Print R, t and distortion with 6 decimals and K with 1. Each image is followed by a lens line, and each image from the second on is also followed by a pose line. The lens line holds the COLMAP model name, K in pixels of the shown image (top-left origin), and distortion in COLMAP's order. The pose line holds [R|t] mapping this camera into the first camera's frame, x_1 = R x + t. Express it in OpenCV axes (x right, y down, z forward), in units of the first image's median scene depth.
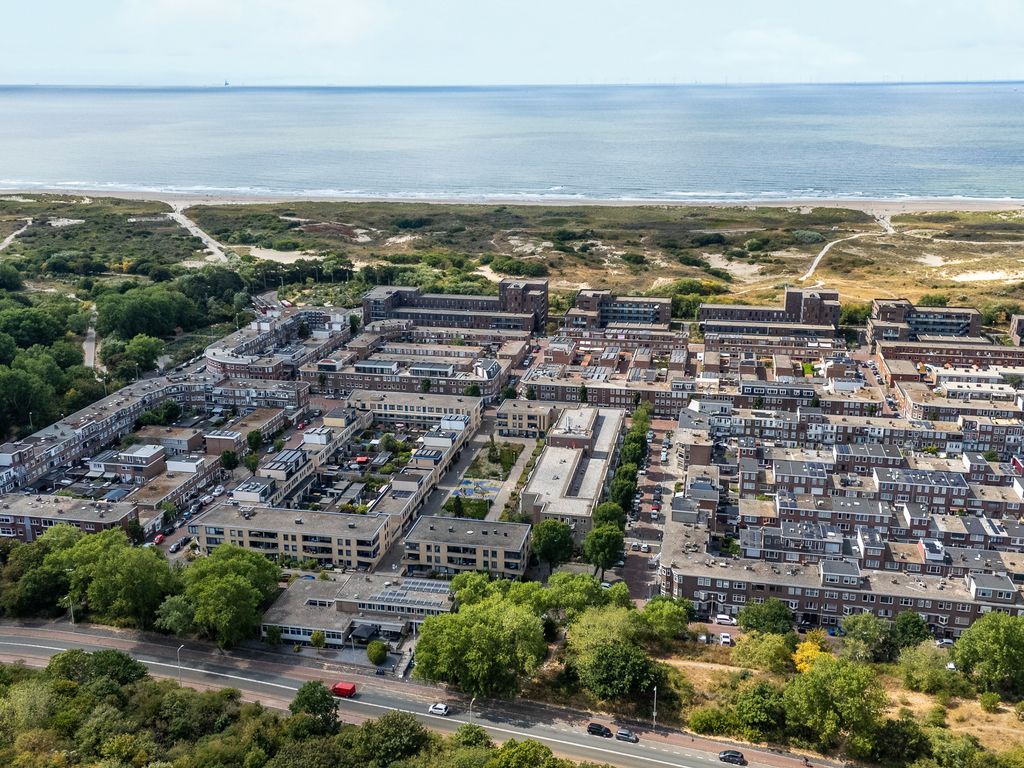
lens RADIAL K [[996.8, 0, 512.0], [0, 996.8, 384.0], [0, 0, 1]] dist [0.082415, -0.087713]
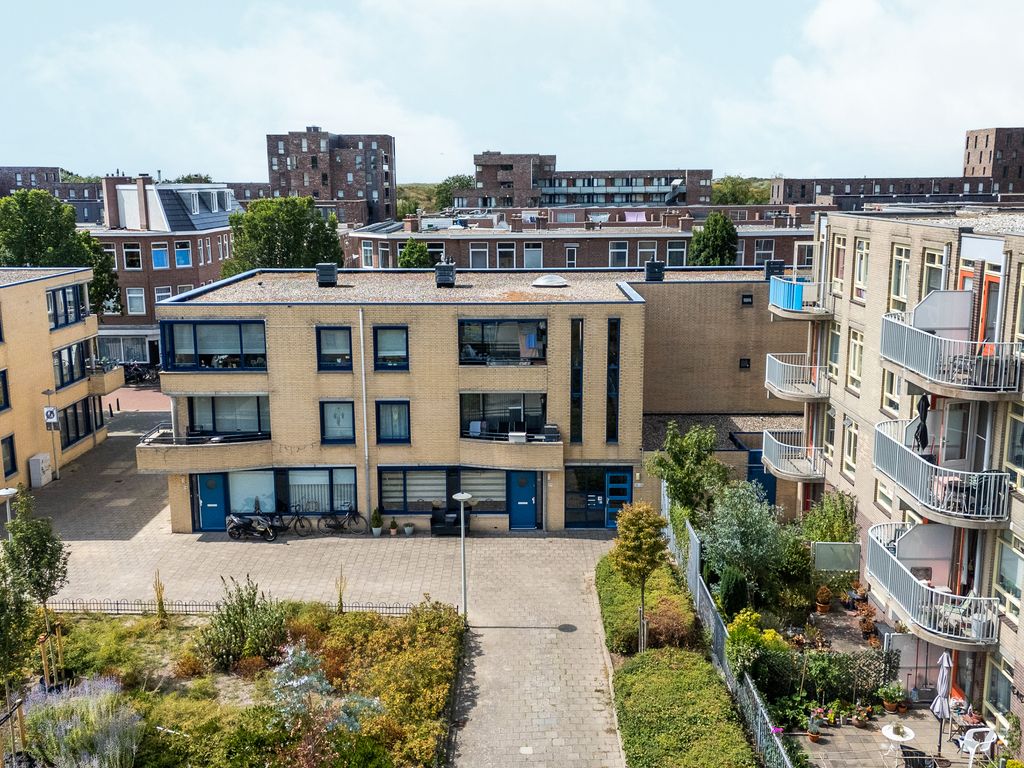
lens RADIAL K [[996.8, 0, 512.0], [0, 996.8, 384.0], [0, 0, 1]] dist [0.082415, -0.087713]
pose [[0.980057, -0.038225, 0.195007, 0.000160], [0.056157, 0.994600, -0.087271, 0.048895], [-0.190618, 0.096482, 0.976911, 0.915645]]
